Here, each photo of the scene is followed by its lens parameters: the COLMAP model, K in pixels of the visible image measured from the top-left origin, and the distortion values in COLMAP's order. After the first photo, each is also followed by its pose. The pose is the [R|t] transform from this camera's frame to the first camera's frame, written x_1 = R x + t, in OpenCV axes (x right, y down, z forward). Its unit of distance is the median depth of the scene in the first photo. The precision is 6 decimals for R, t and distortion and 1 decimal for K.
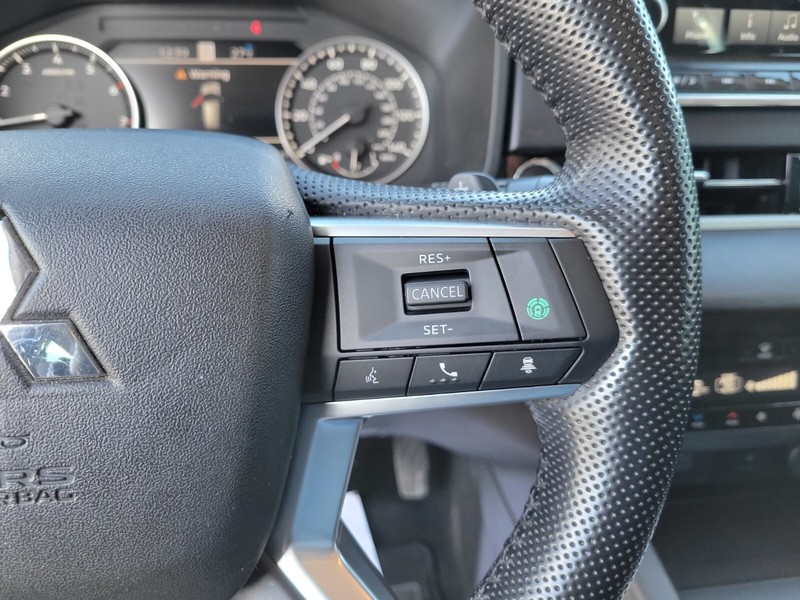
lens RADIAL K [[632.9, 0, 399.6], [0, 632.9, 293.9], [0, 0, 1]] dist [0.003138, -0.017332]
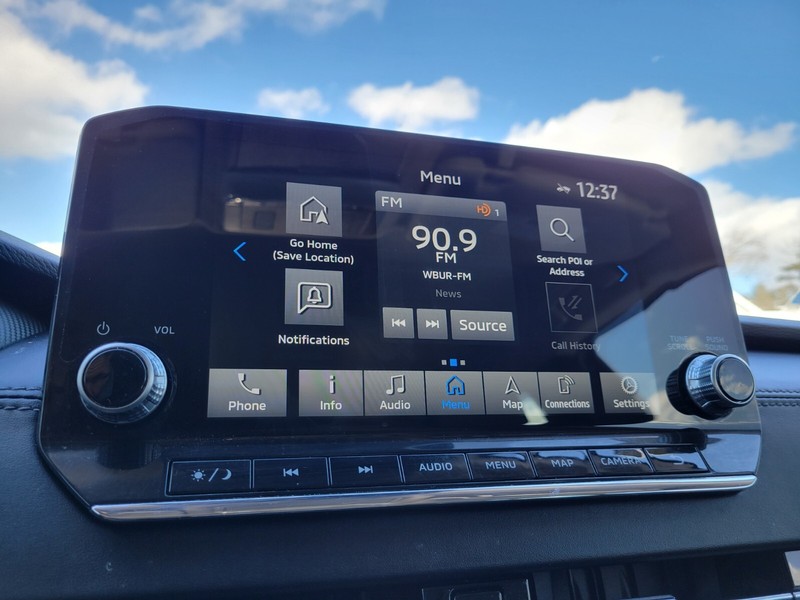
lens RADIAL K [[610.3, 0, 398.1], [0, 610.3, 313.7], [0, 0, 1]] dist [0.032627, -0.037024]
pose [[0.991483, -0.000374, 0.130237, 0.444509], [0.071034, 0.839713, -0.538364, -0.111497], [-0.109160, 0.543030, 0.832588, 0.328095]]
